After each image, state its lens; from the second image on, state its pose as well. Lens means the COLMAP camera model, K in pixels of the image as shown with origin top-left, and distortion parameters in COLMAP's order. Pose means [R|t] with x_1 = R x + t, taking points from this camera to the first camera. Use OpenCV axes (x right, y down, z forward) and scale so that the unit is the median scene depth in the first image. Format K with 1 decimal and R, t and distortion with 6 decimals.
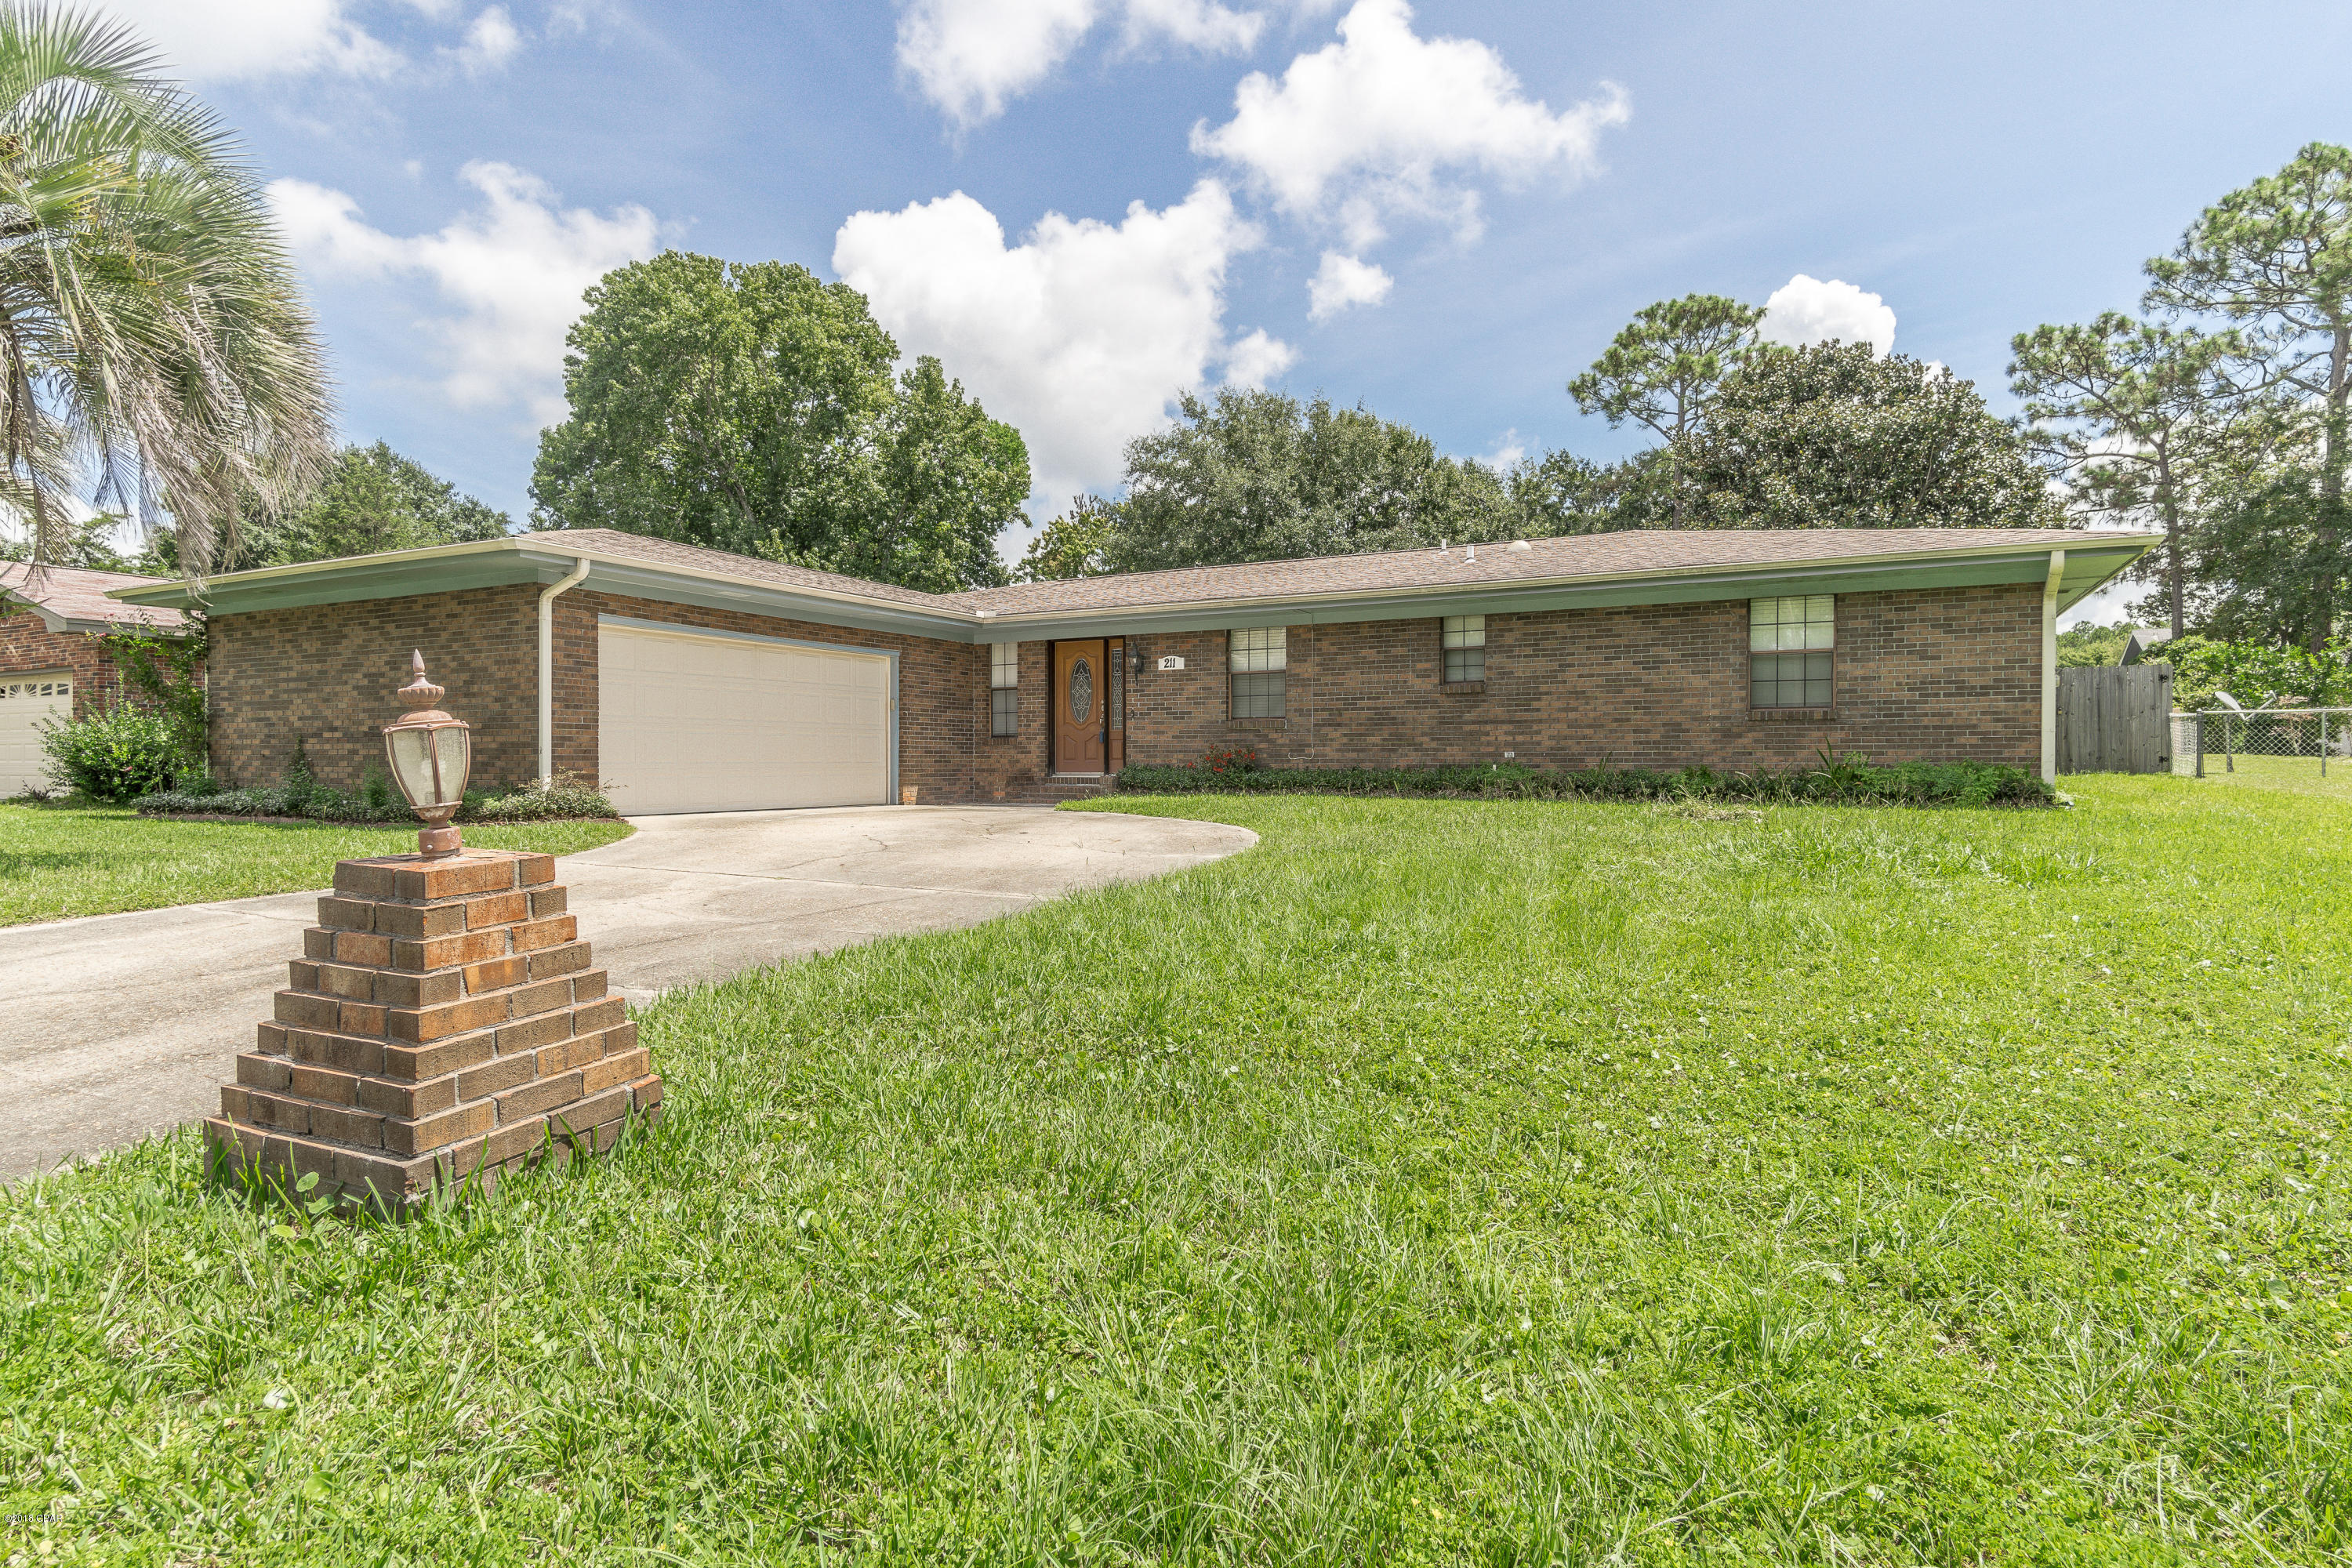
lens RADIAL K [[1302.1, 0, 1181.9], [0, 1302.1, 783.2], [0, 0, 1]] dist [-0.004188, 0.010741]
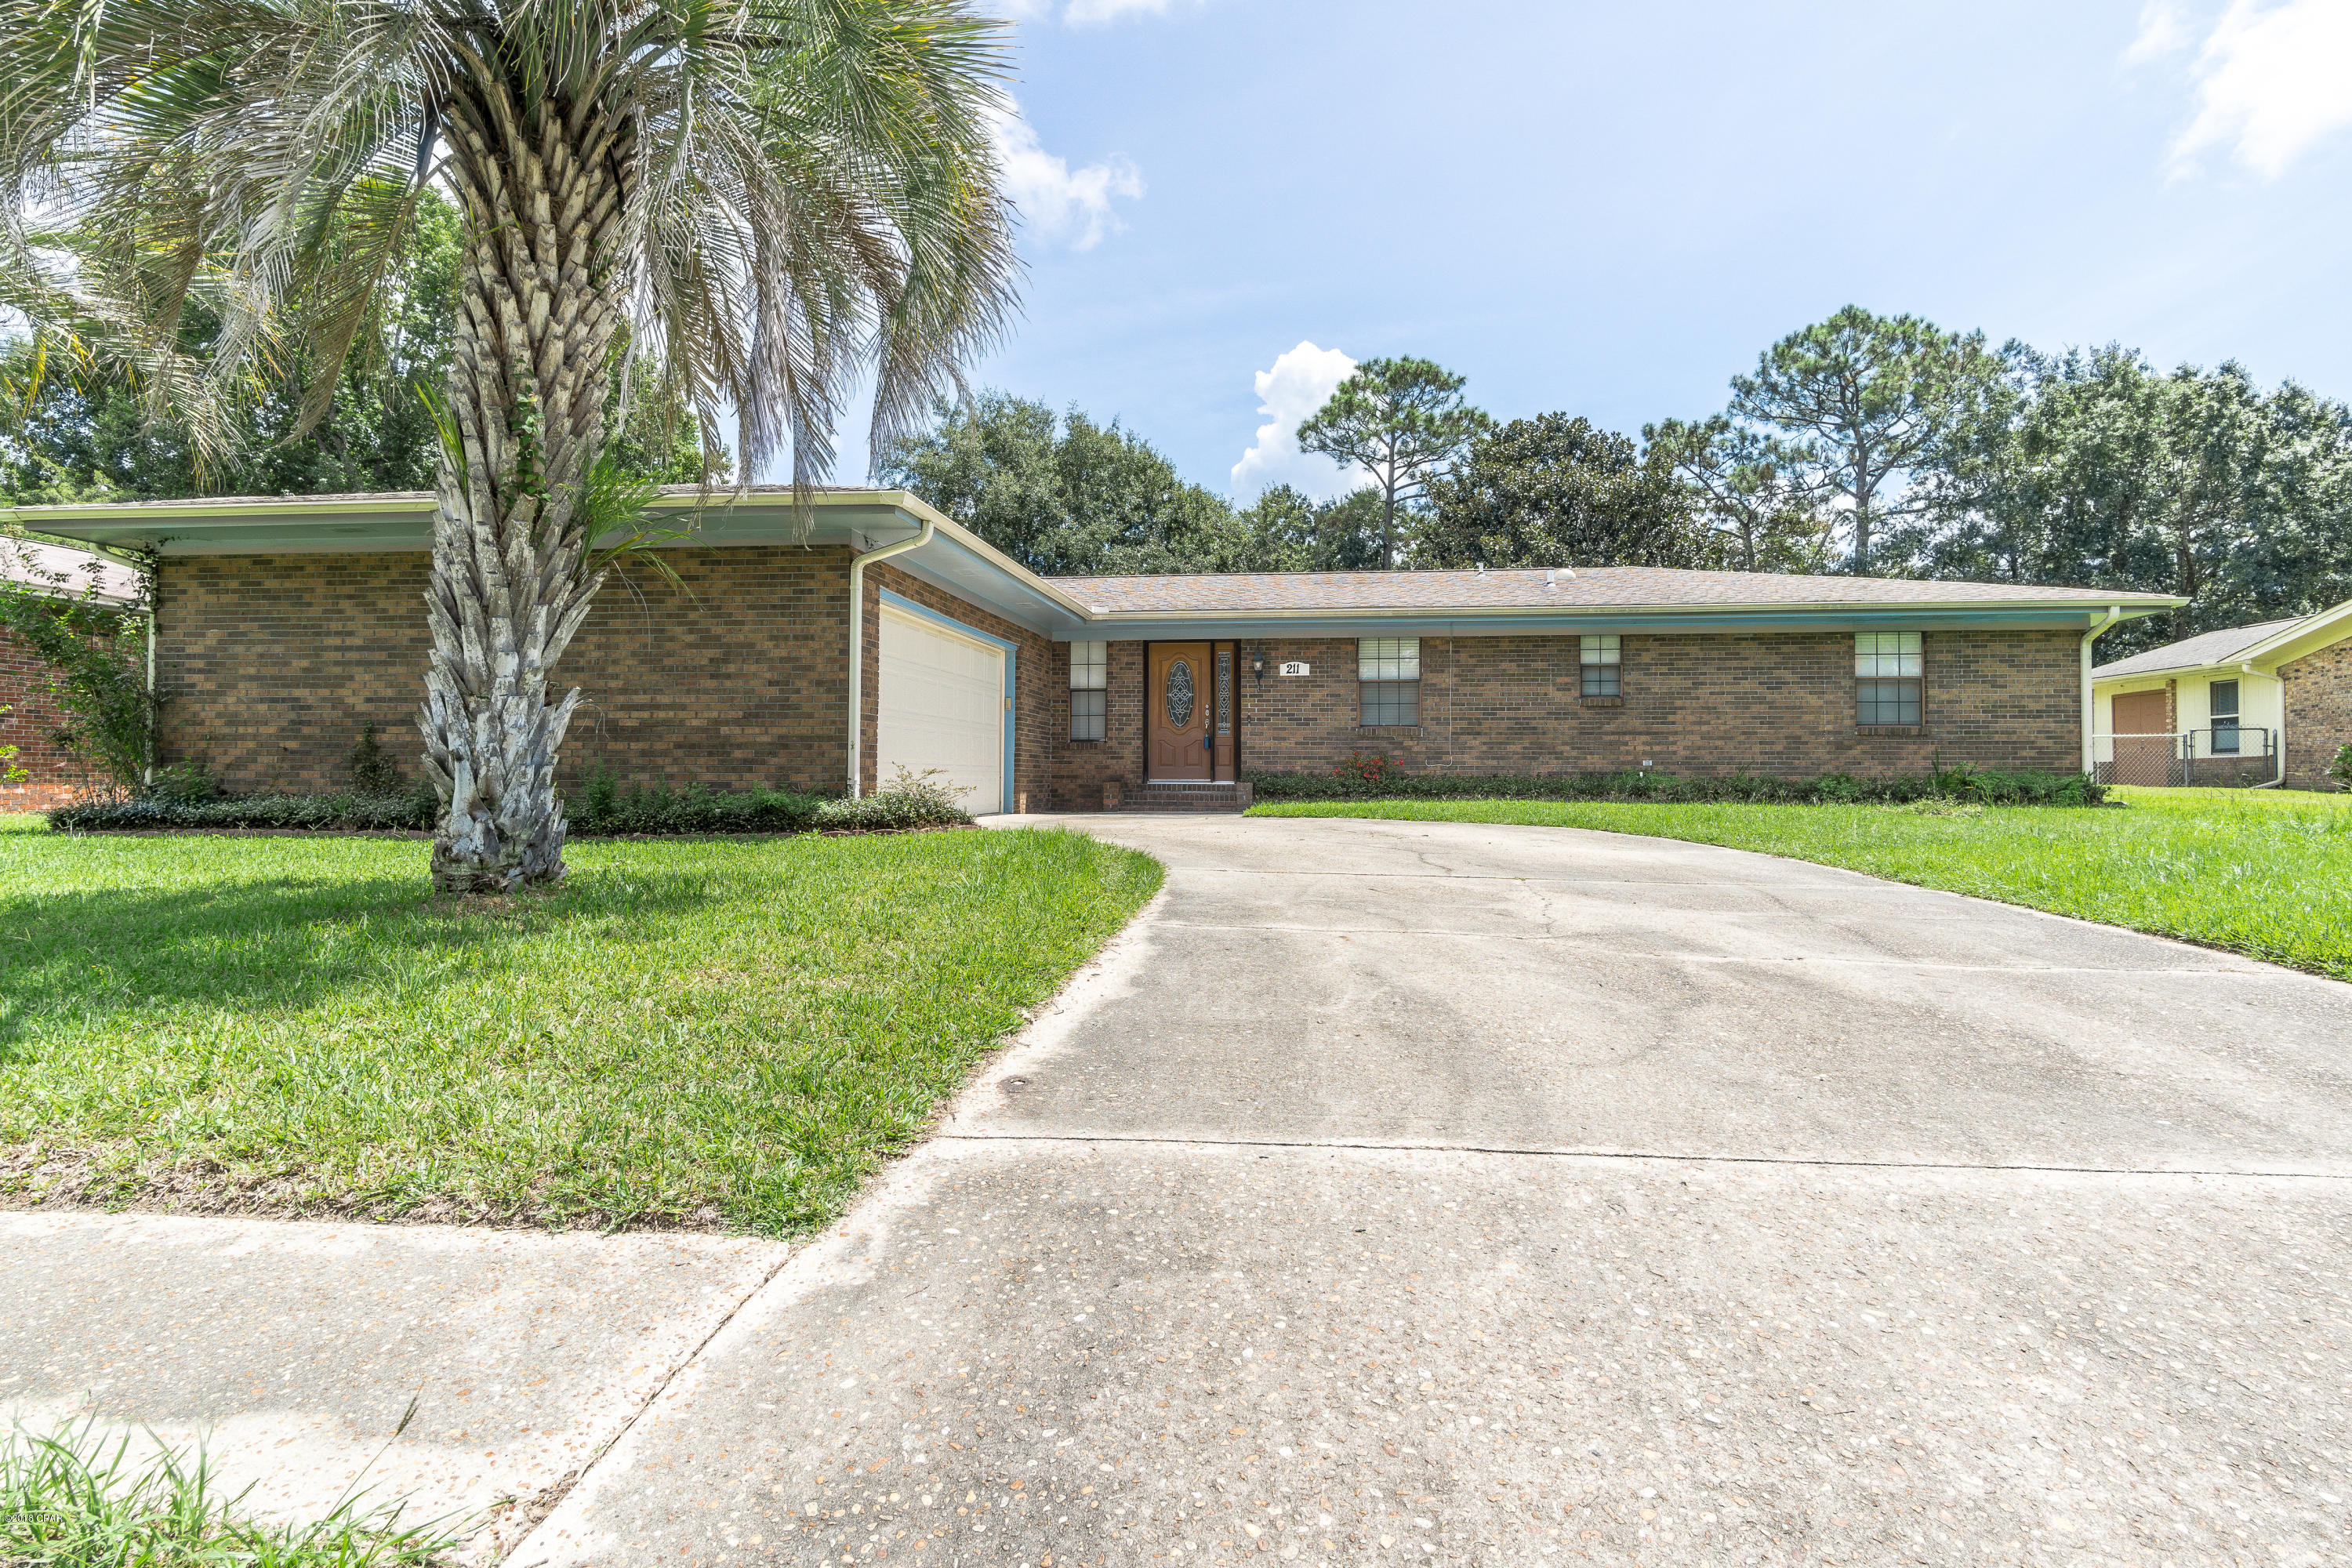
lens RADIAL K [[1302.1, 0, 1198.8], [0, 1302.1, 776.1], [0, 0, 1]] dist [-0.004188, 0.010741]
pose [[0.923956, 0.005002, 0.382466, -0.450904], [0.002062, 0.999835, -0.018056, 0.007341], [-0.382494, 0.017471, 0.923793, 0.108336]]
